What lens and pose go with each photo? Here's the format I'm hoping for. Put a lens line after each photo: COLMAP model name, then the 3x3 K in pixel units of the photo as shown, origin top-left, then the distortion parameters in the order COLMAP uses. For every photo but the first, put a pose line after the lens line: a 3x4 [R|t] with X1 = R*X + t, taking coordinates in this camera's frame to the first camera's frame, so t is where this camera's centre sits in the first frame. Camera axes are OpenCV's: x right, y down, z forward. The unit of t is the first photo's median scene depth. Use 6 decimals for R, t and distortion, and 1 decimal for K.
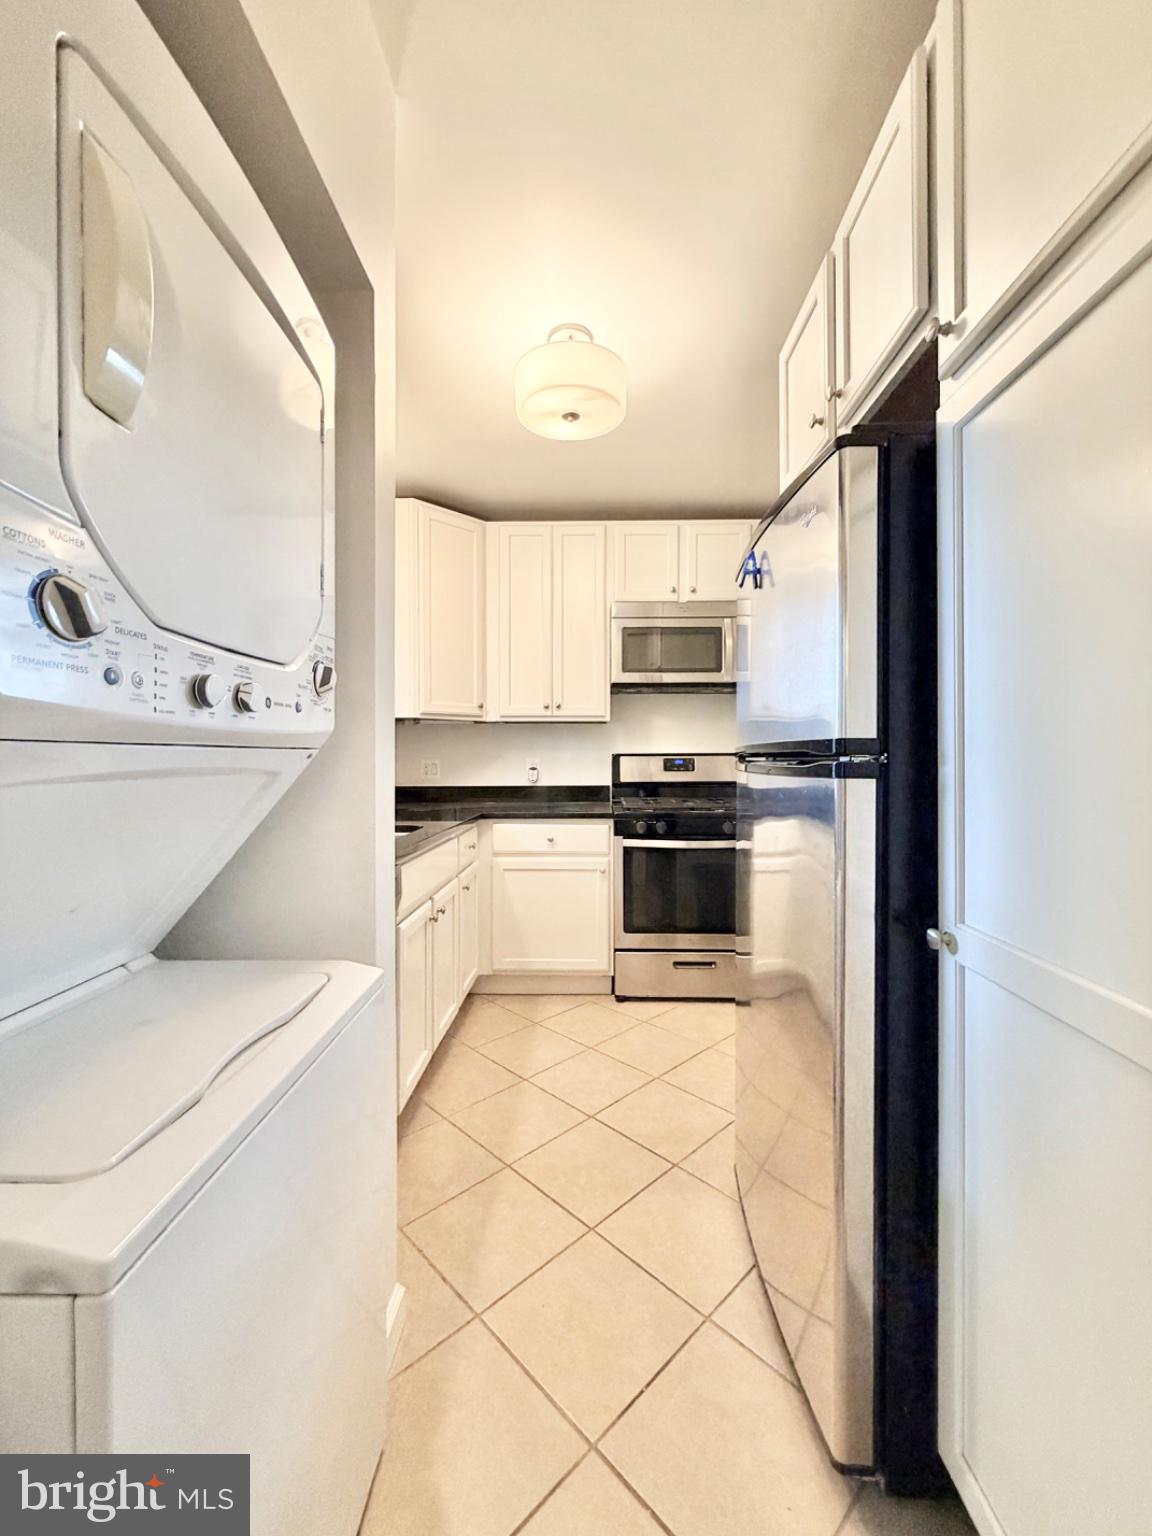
lens RADIAL K [[613.2, 0, 576.0], [0, 613.2, 768.0], [0, 0, 1]] dist [-0.001465, -0.000018]
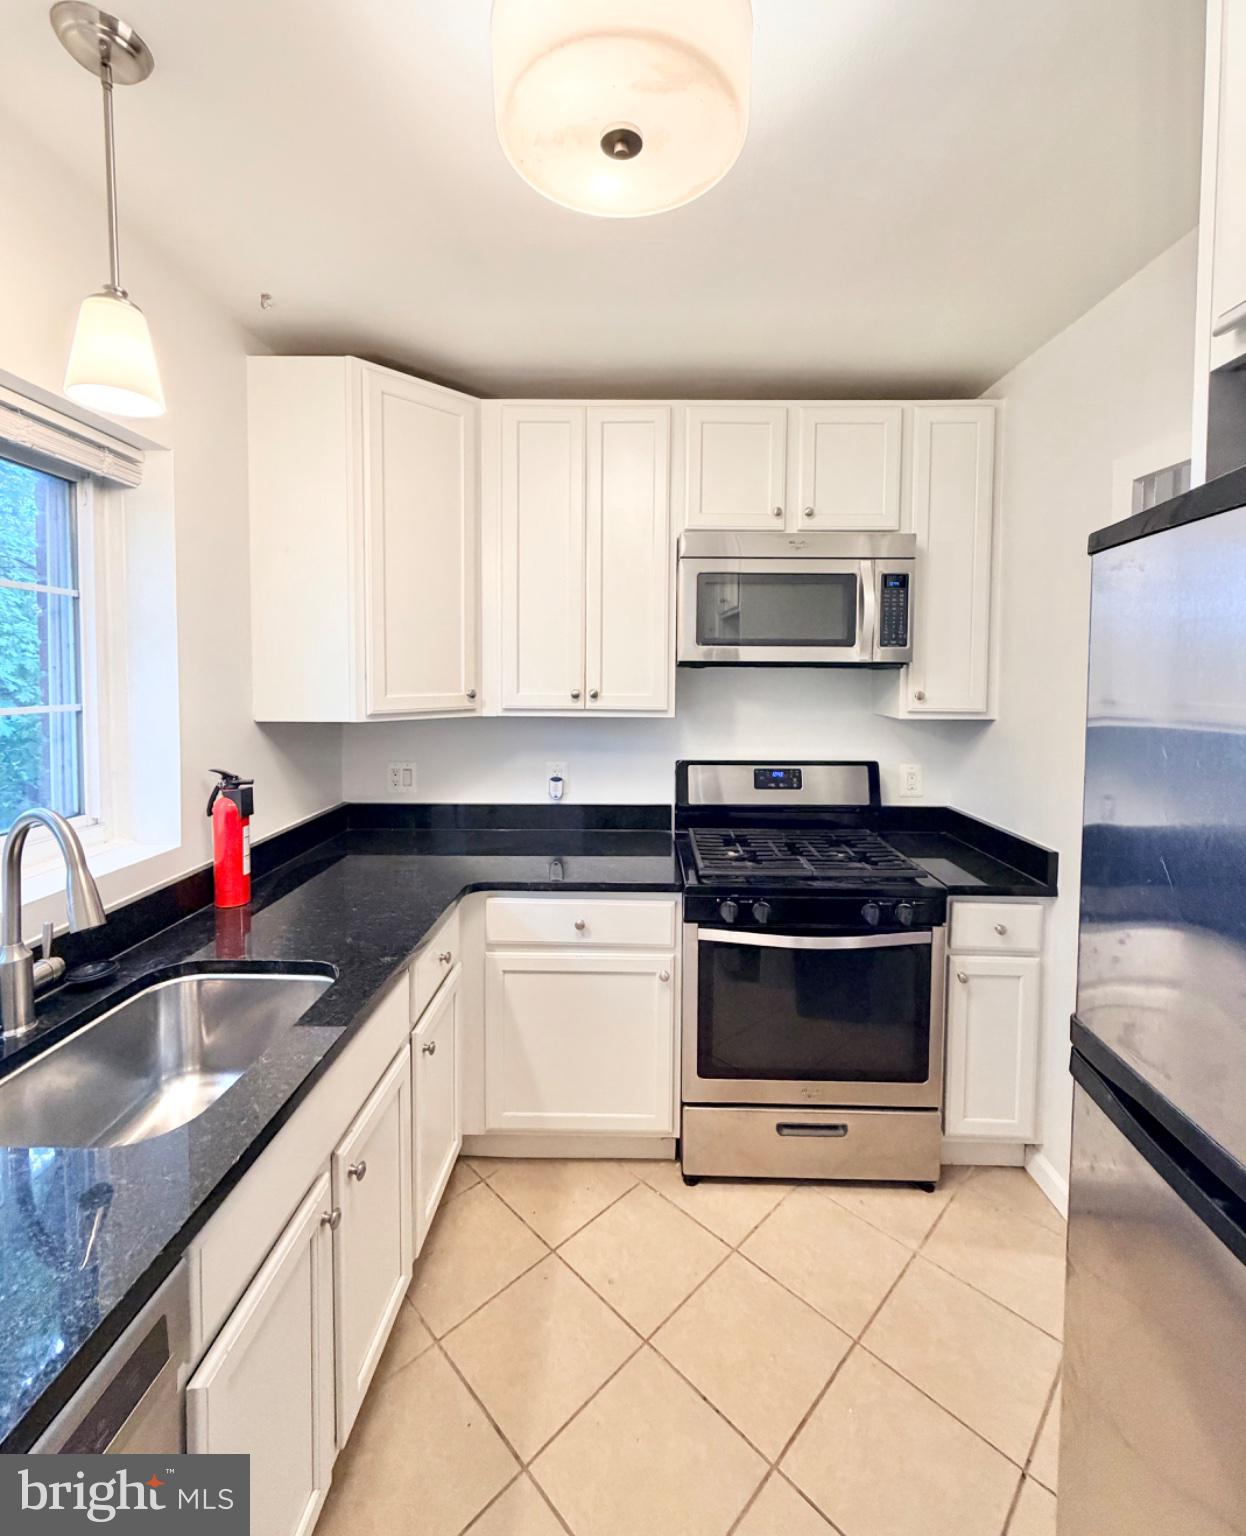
lens RADIAL K [[667.7, 0, 621.8], [0, 667.7, 702.0], [0, 0, 1]] dist [0.001996, -0.000143]
pose [[0.999946, 0.007161, 0.007590, -0.005576], [-0.007403, 0.999450, 0.032322, -0.117666], [-0.007355, -0.032376, 0.999449, 0.310997]]
